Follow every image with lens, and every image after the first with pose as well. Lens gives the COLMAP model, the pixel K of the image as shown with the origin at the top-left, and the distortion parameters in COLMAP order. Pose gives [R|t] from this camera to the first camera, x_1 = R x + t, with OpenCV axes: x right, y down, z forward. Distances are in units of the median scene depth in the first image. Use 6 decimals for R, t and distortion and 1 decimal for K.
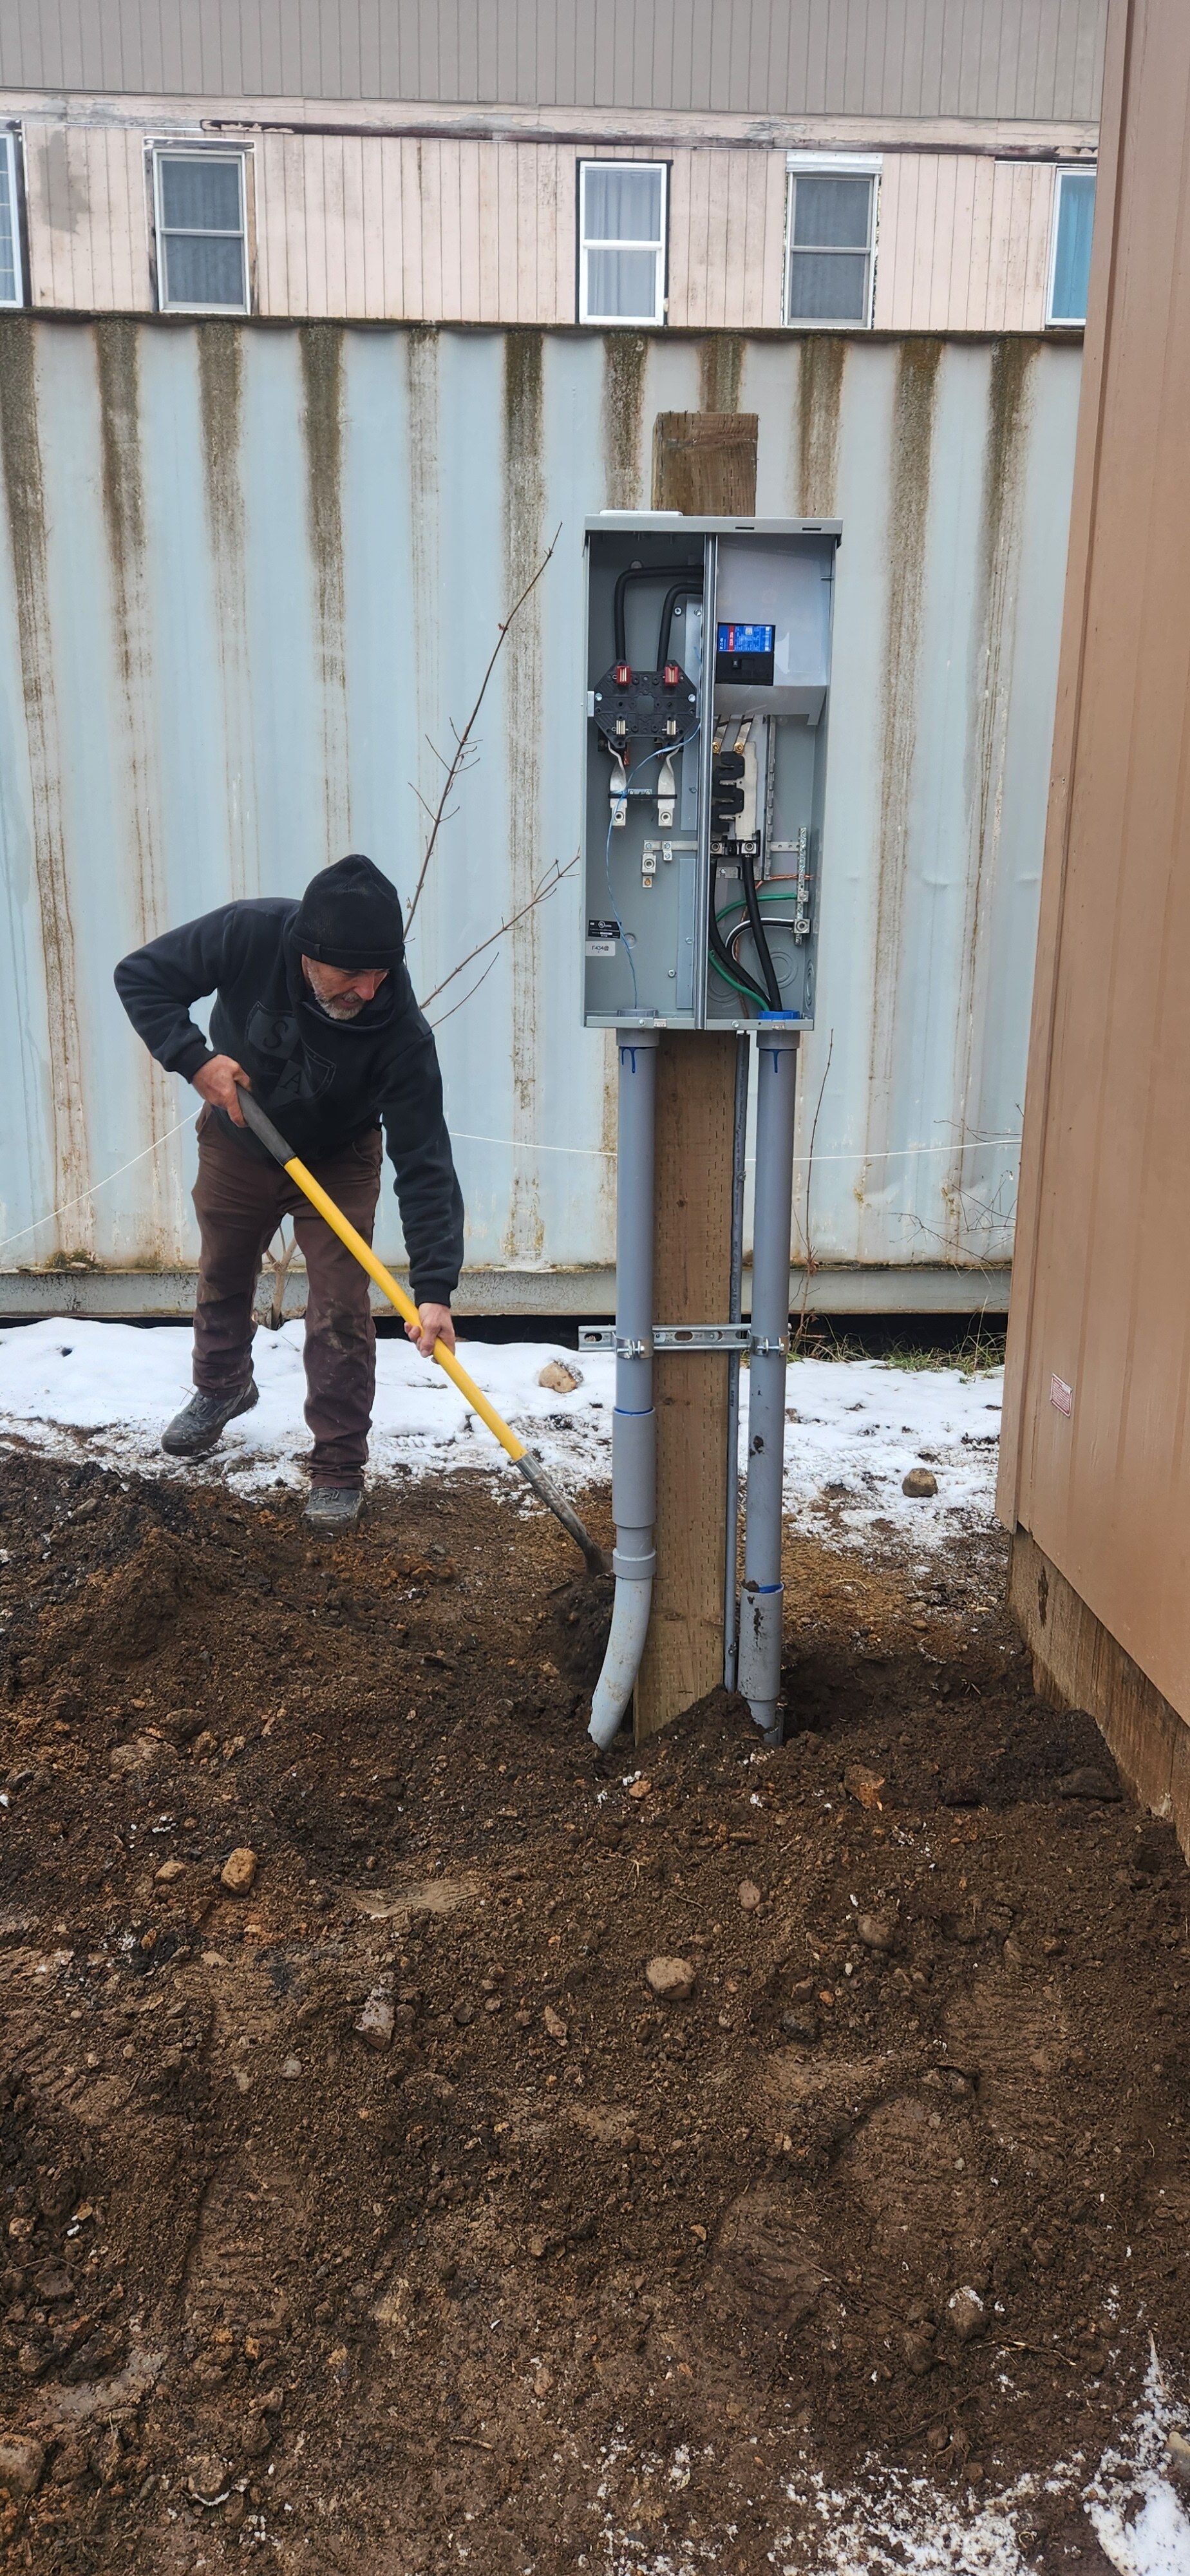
lens RADIAL K [[1766.7, 0, 584.3], [0, 1766.7, 1289.1], [0, 0, 1]] dist [0.118476, -0.007291]
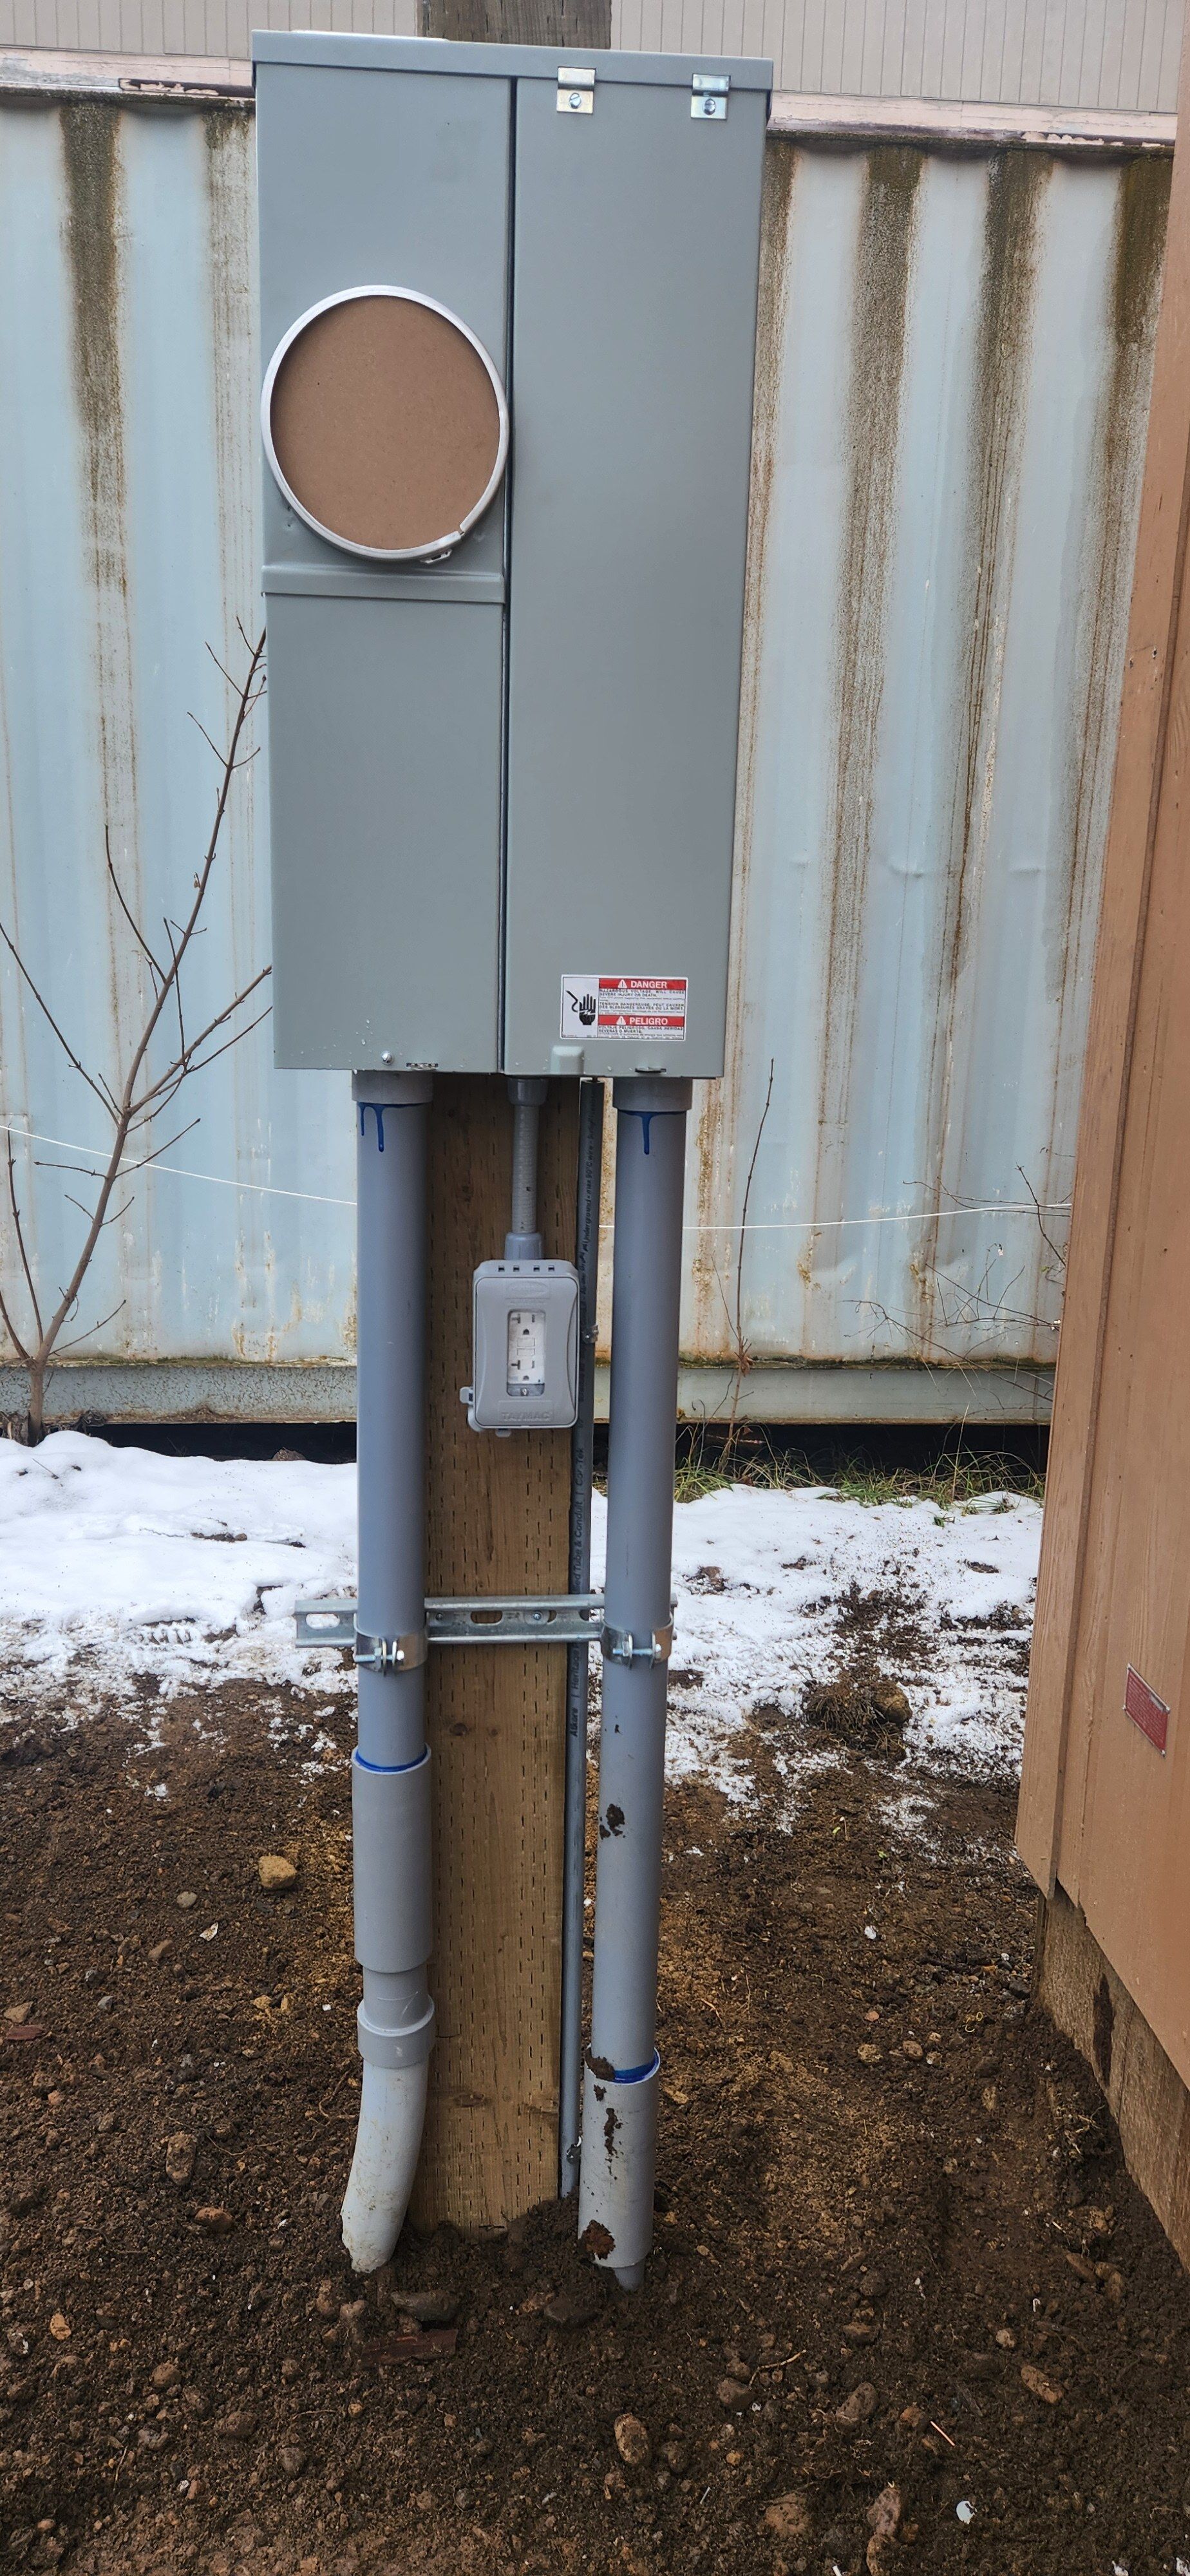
lens RADIAL K [[1766.7, 0, 567.3], [0, 1766.7, 1275.0], [0, 0, 1]] dist [0.118476, -0.007291]
pose [[0.999770, 0.011344, 0.018186, 0.040455], [-0.011028, 0.999788, -0.017361, -0.041187], [-0.018379, 0.017156, 0.999684, 0.249079]]
